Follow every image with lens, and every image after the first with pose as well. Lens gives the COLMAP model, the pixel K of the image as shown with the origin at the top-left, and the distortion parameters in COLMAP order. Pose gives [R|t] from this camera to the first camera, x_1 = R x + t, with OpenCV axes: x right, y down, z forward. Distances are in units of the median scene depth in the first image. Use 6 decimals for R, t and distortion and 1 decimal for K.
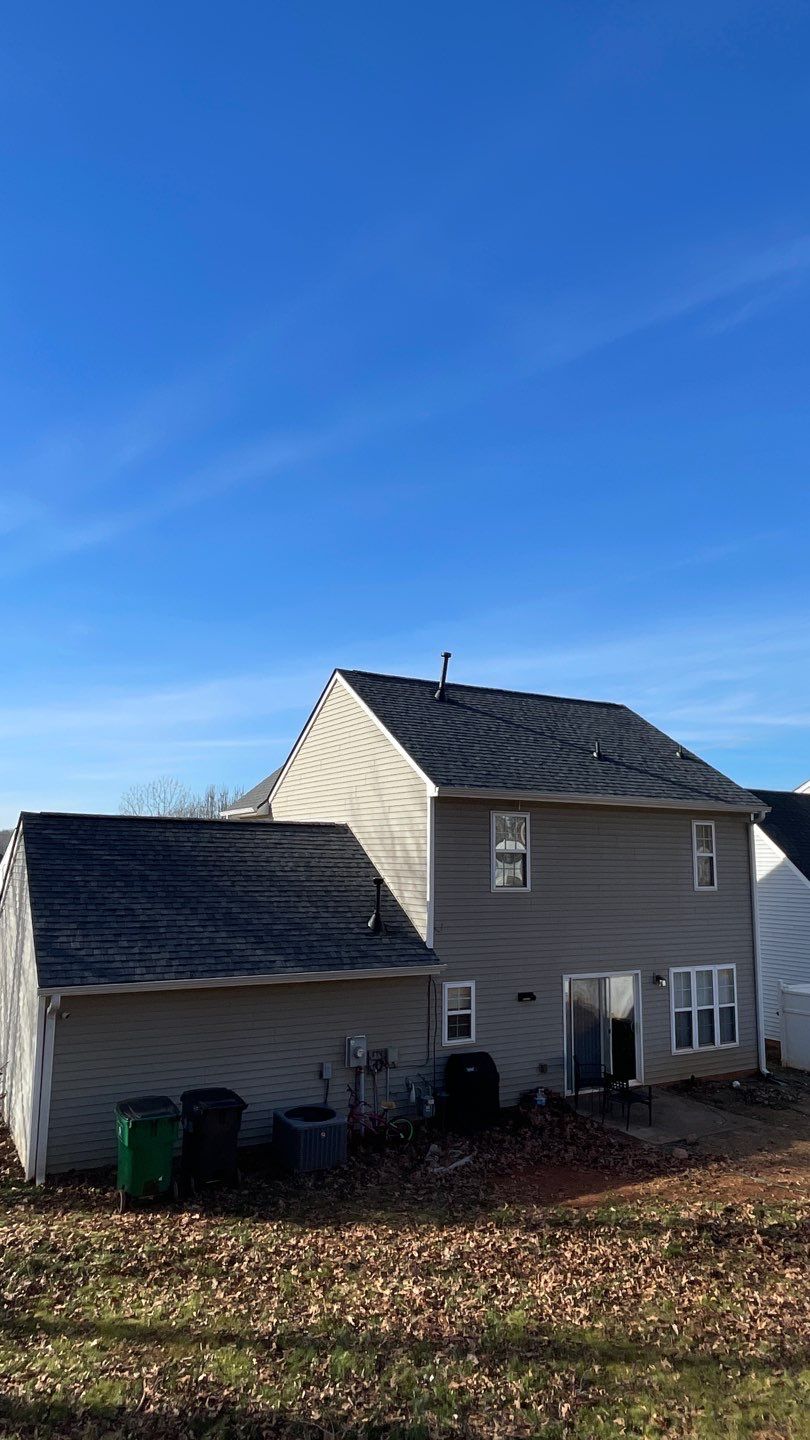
lens RADIAL K [[895.1, 0, 405.3], [0, 895.1, 716.5], [0, 0, 1]] dist [-0.006415, -0.001724]
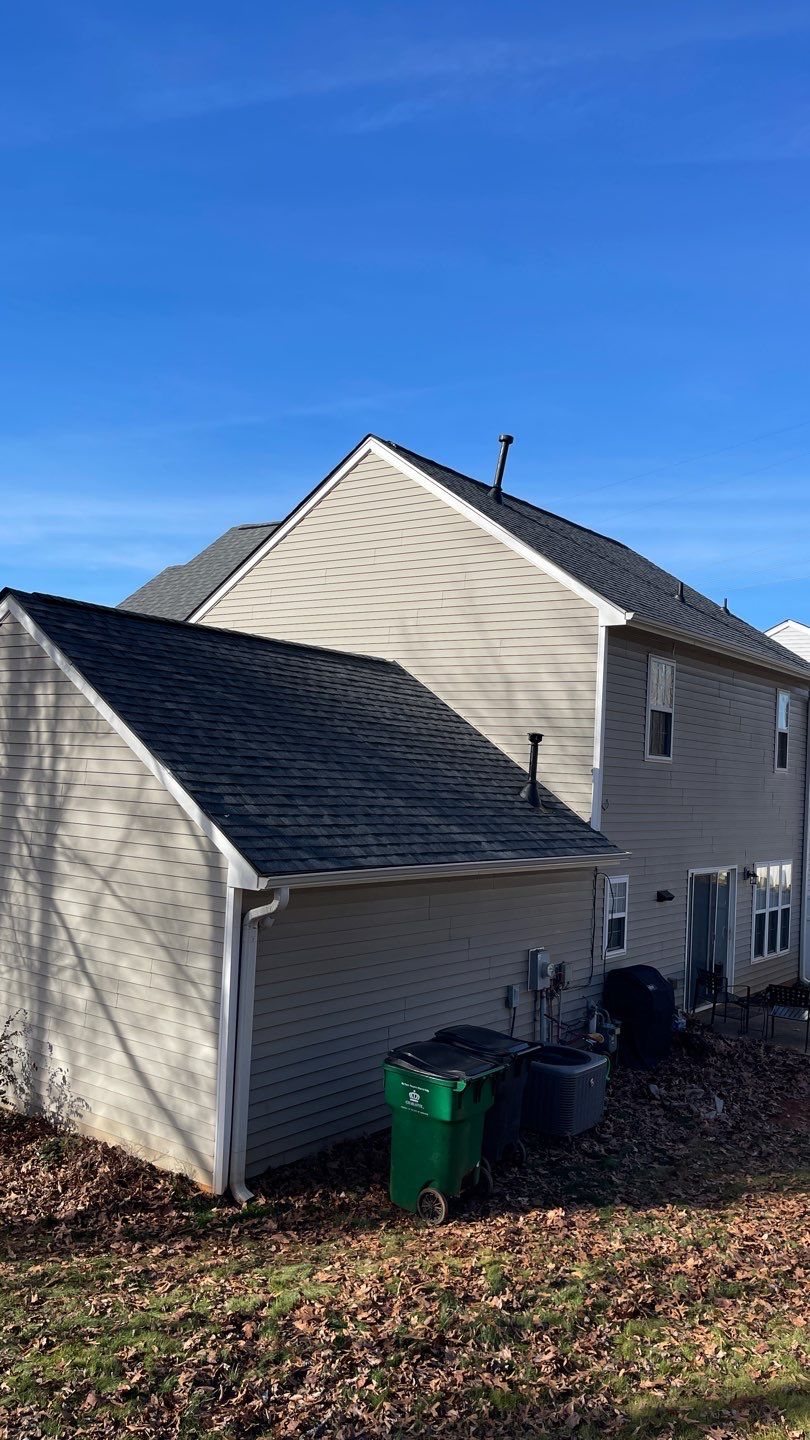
lens RADIAL K [[1093.8, 0, 406.1], [0, 1093.8, 727.1], [0, 0, 1]] dist [0.041160, -0.006933]
pose [[0.912313, 0.053375, 0.405999, -0.490399], [-0.104536, 0.988975, 0.104884, 0.097768], [-0.395925, -0.138129, 0.907835, 0.260574]]
